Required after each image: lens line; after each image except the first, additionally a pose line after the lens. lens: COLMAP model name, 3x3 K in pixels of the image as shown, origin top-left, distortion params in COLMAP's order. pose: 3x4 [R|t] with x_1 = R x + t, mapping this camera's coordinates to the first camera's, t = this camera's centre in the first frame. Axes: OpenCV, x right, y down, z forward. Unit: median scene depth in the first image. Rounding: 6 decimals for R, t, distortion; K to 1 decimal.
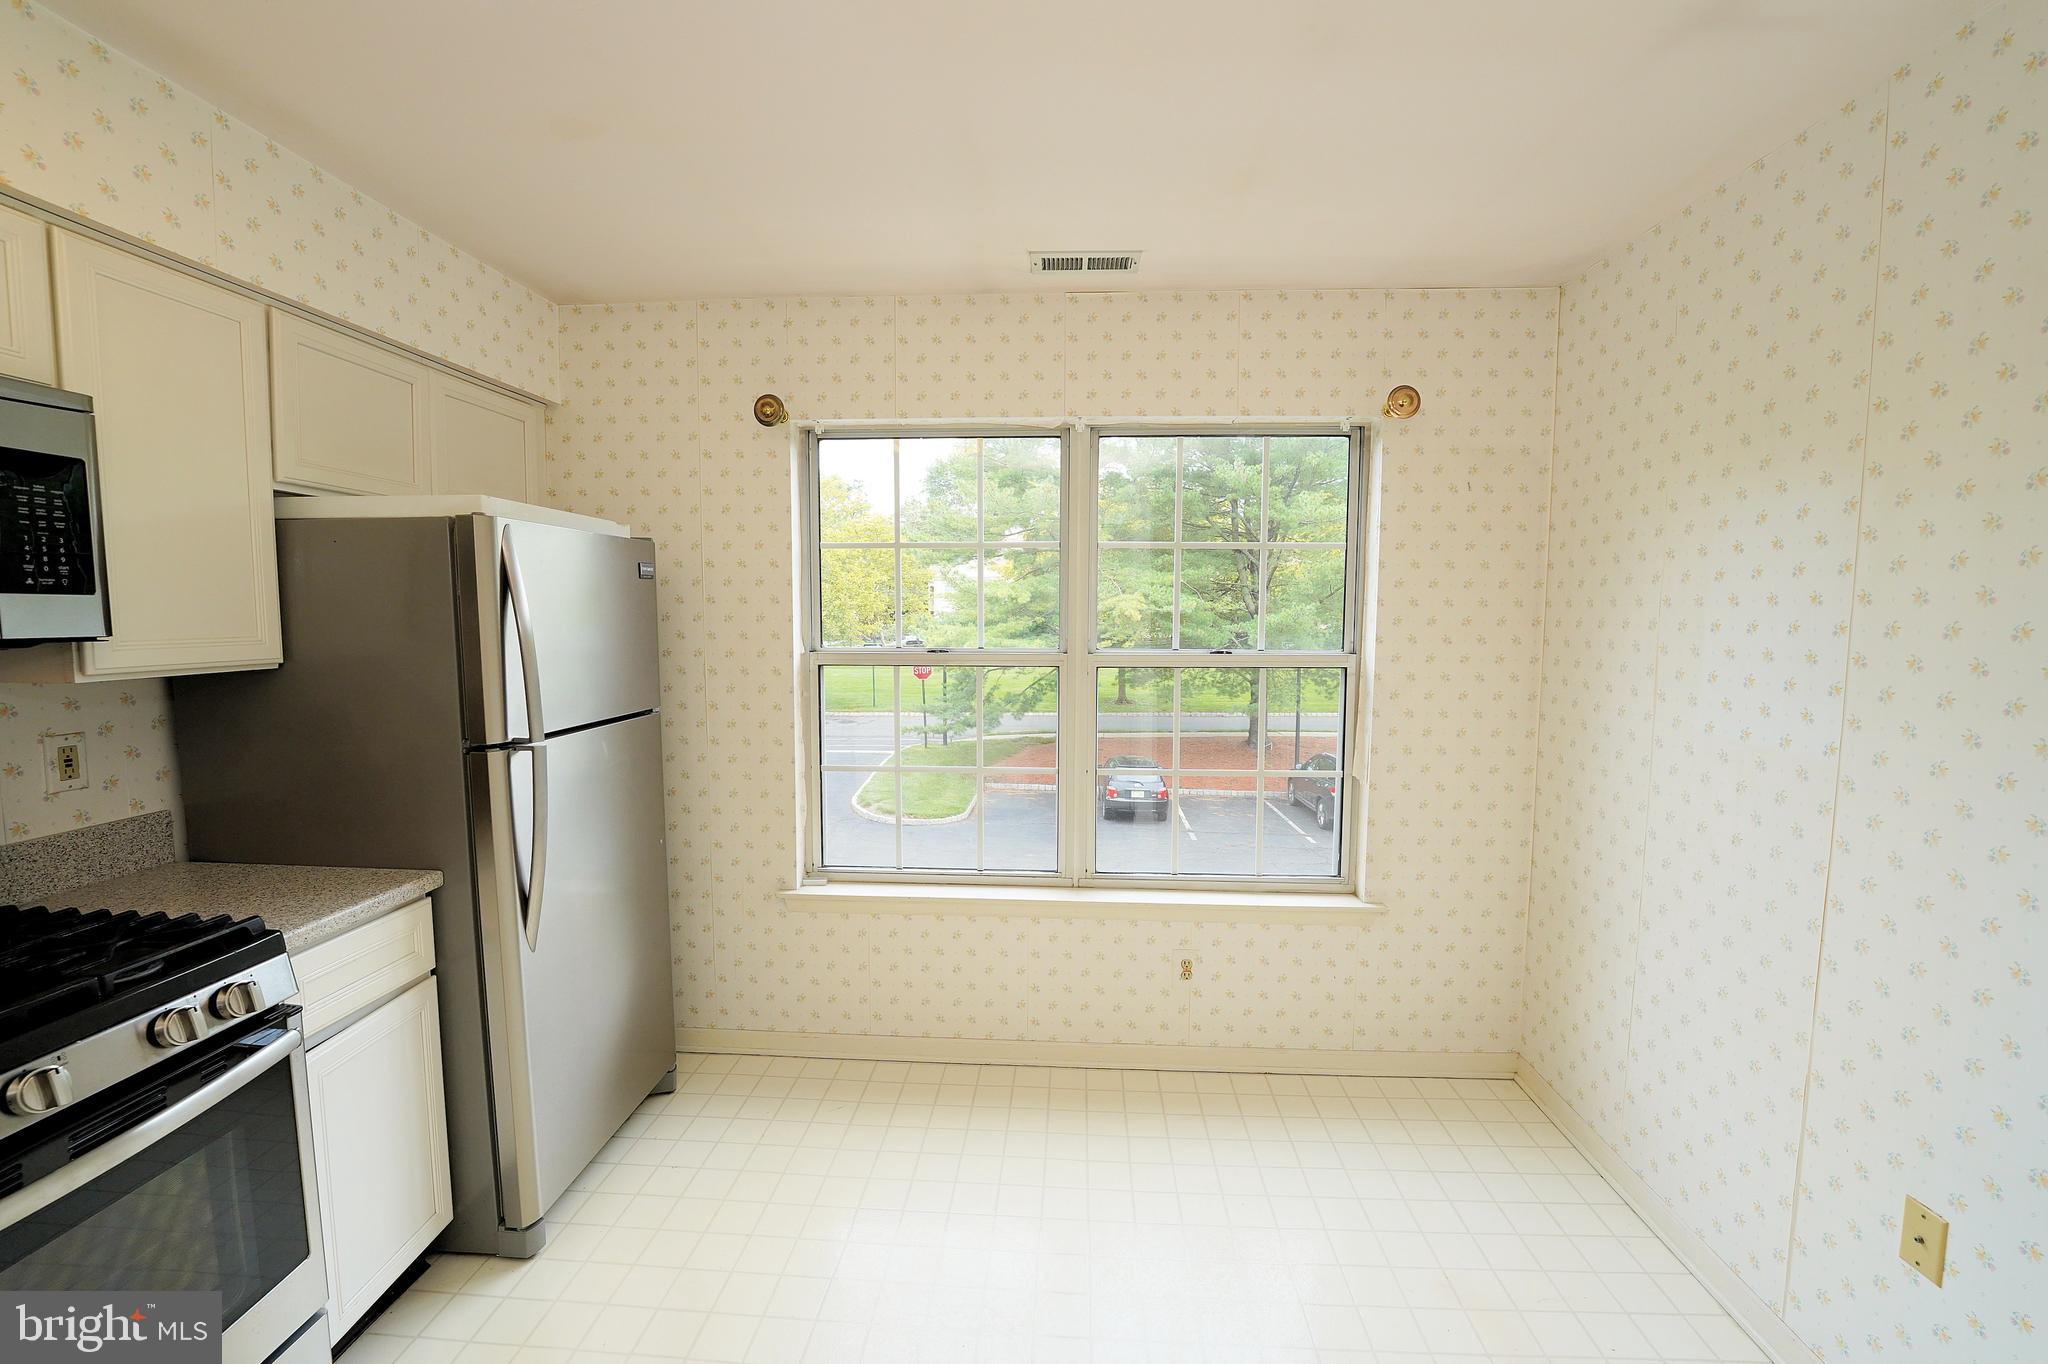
lens RADIAL K [[854.9, 0, 1024.0], [0, 854.9, 682.0], [0, 0, 1]] dist [-0.019258, 0.000149]
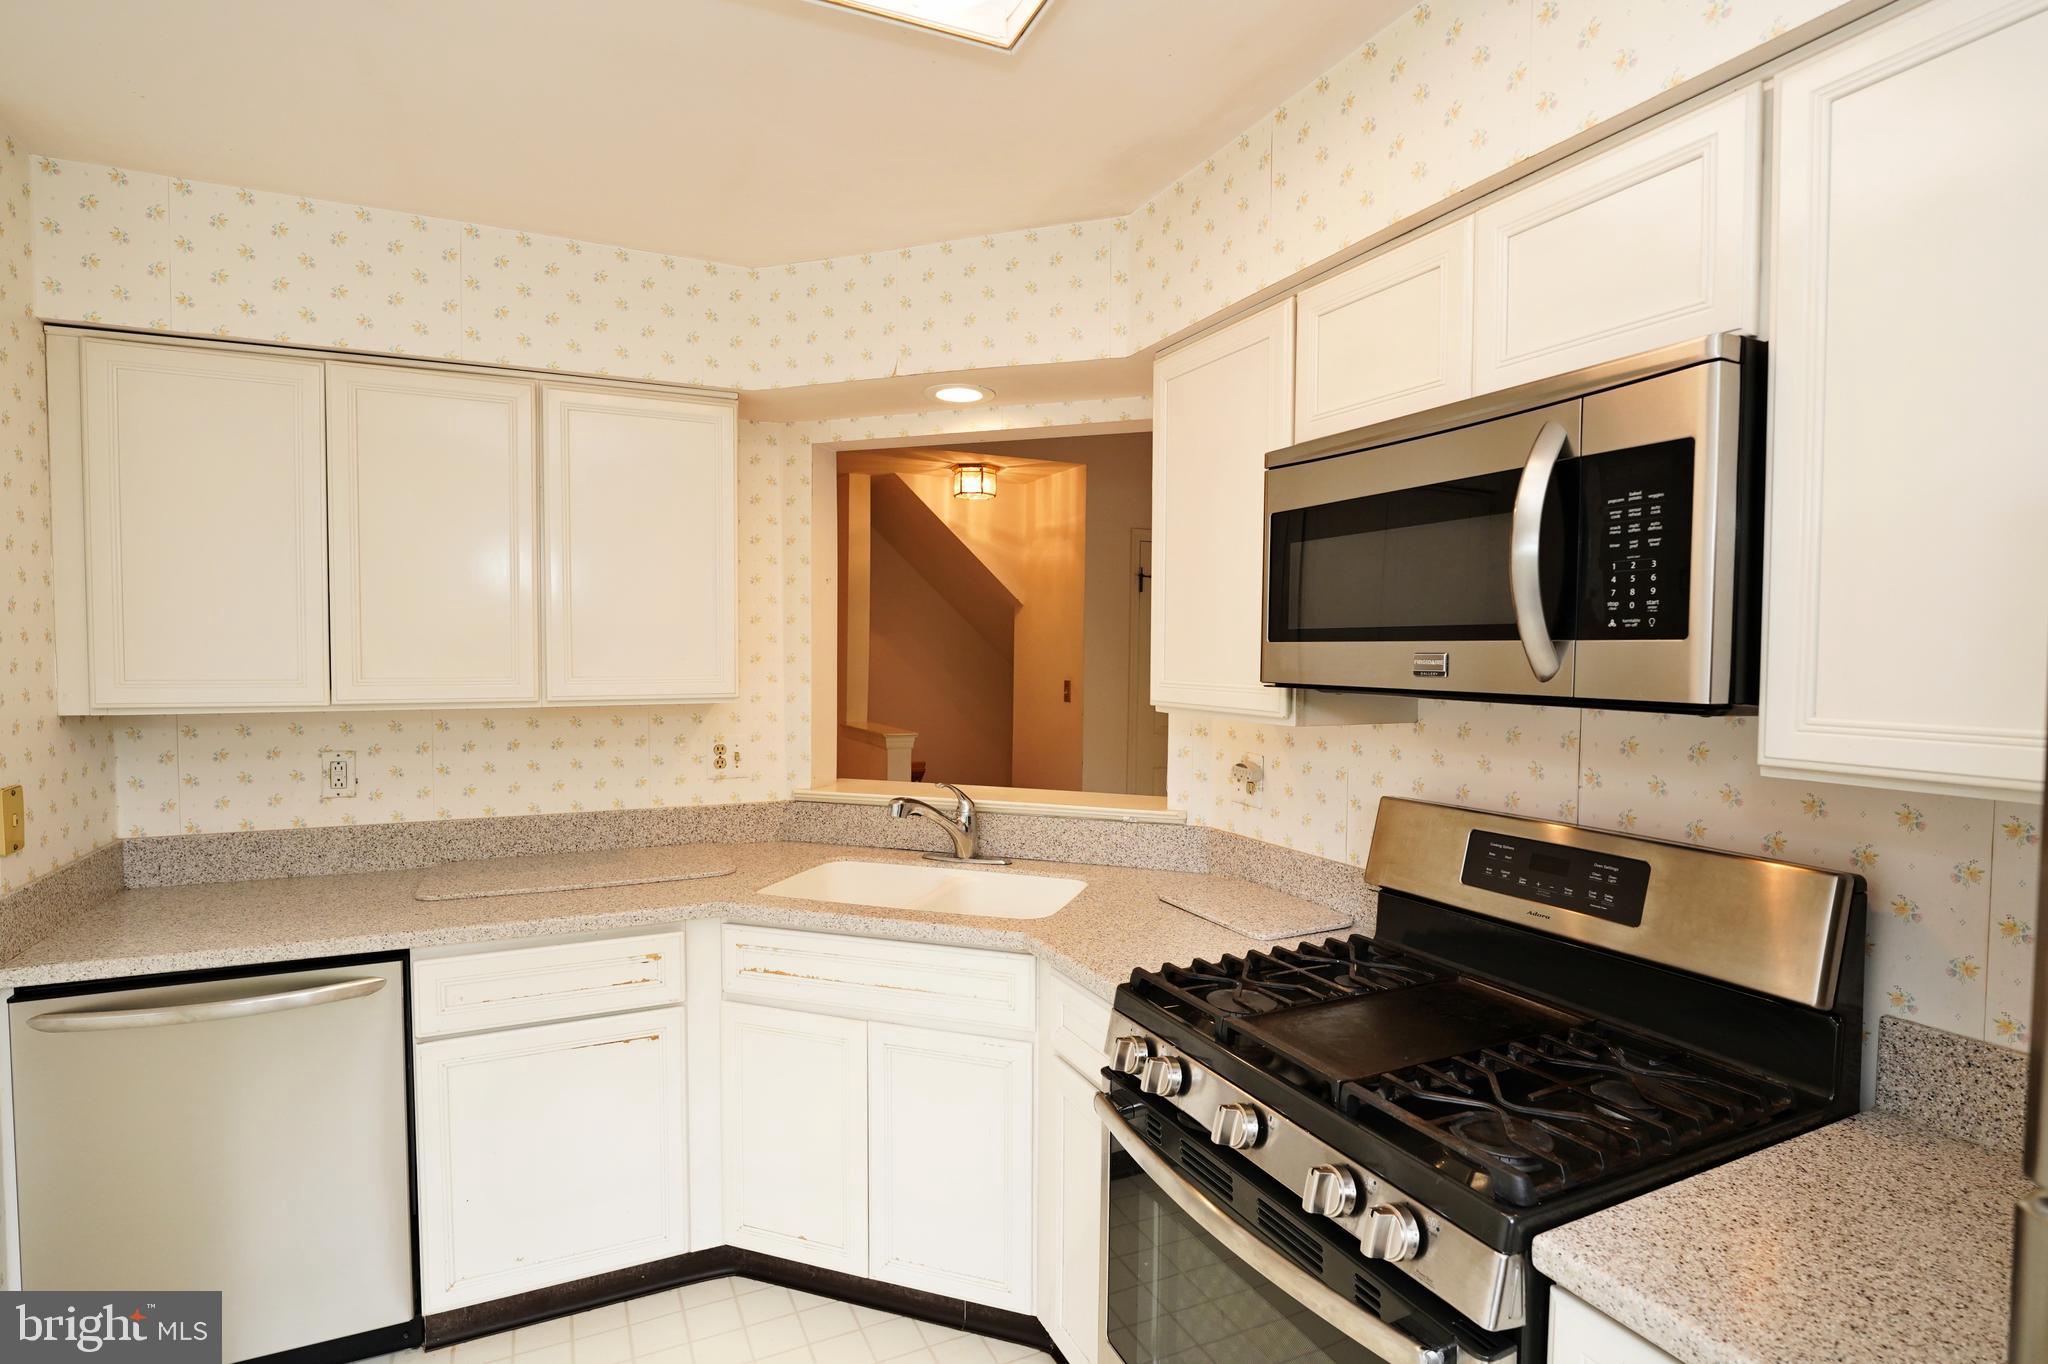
lens RADIAL K [[990.5, 0, 1031.0], [0, 990.5, 684.0], [0, 0, 1]] dist [-0.012418, -0.000023]
pose [[-0.870084, 0.004113, -0.492886, -0.140441], [-0.052708, 0.993455, 0.101334, -0.061235], [0.490077, 0.114148, -0.864173, 0.718553]]
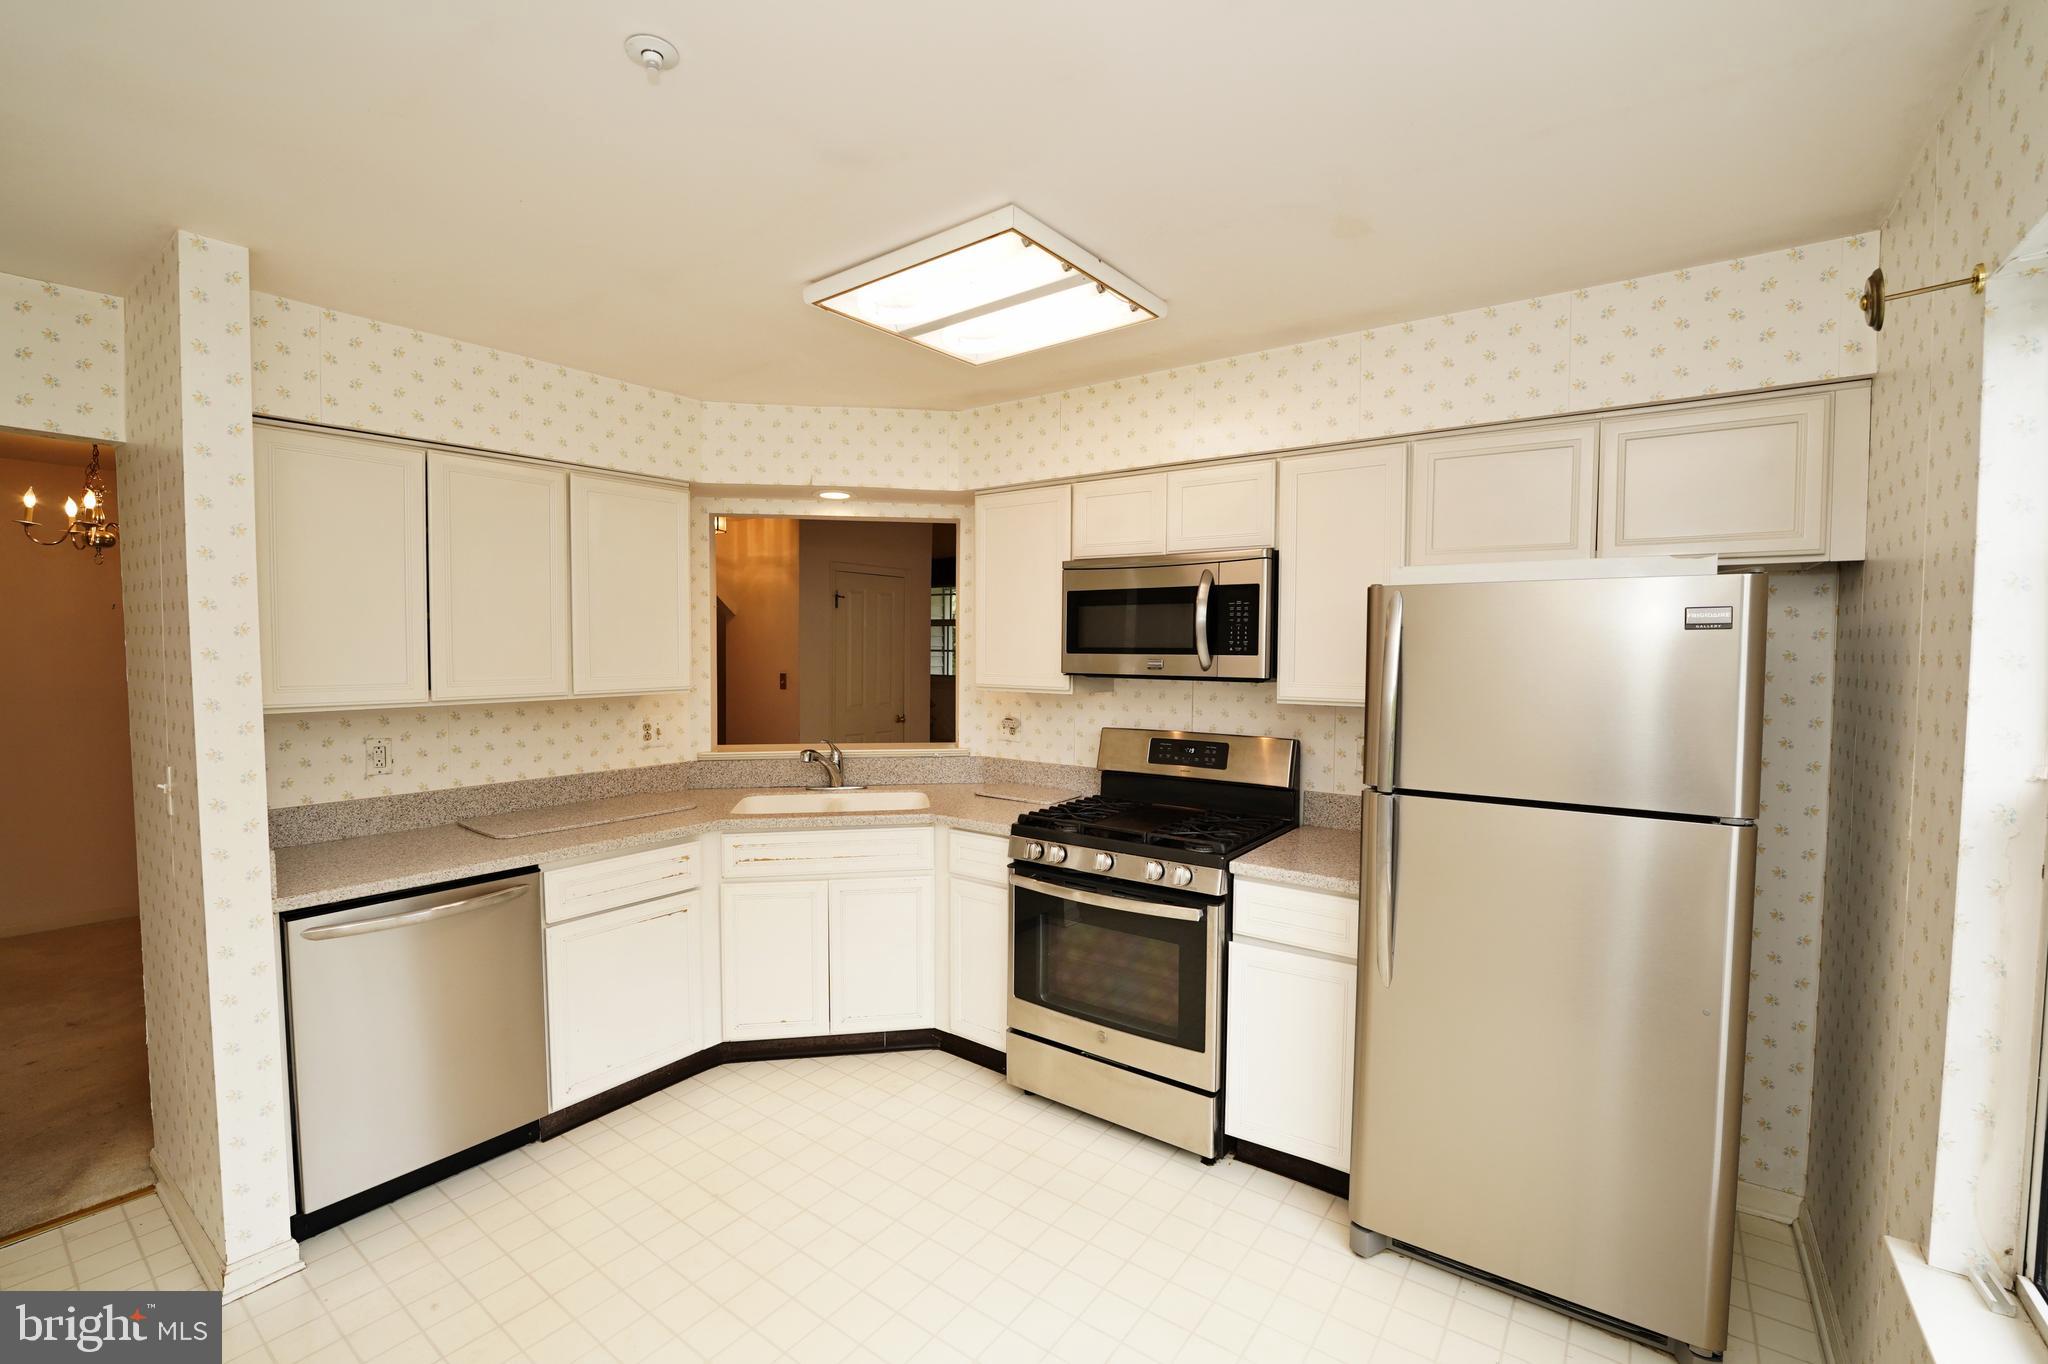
lens RADIAL K [[854.9, 0, 1024.0], [0, 854.9, 682.0], [0, 0, 1]] dist [-0.019258, 0.000149]
pose [[-0.537465, 0.026455, -0.842871, 0.390177], [-0.076630, 0.993840, 0.080057, -0.079996], [0.839797, 0.107617, -0.532127, 0.798794]]
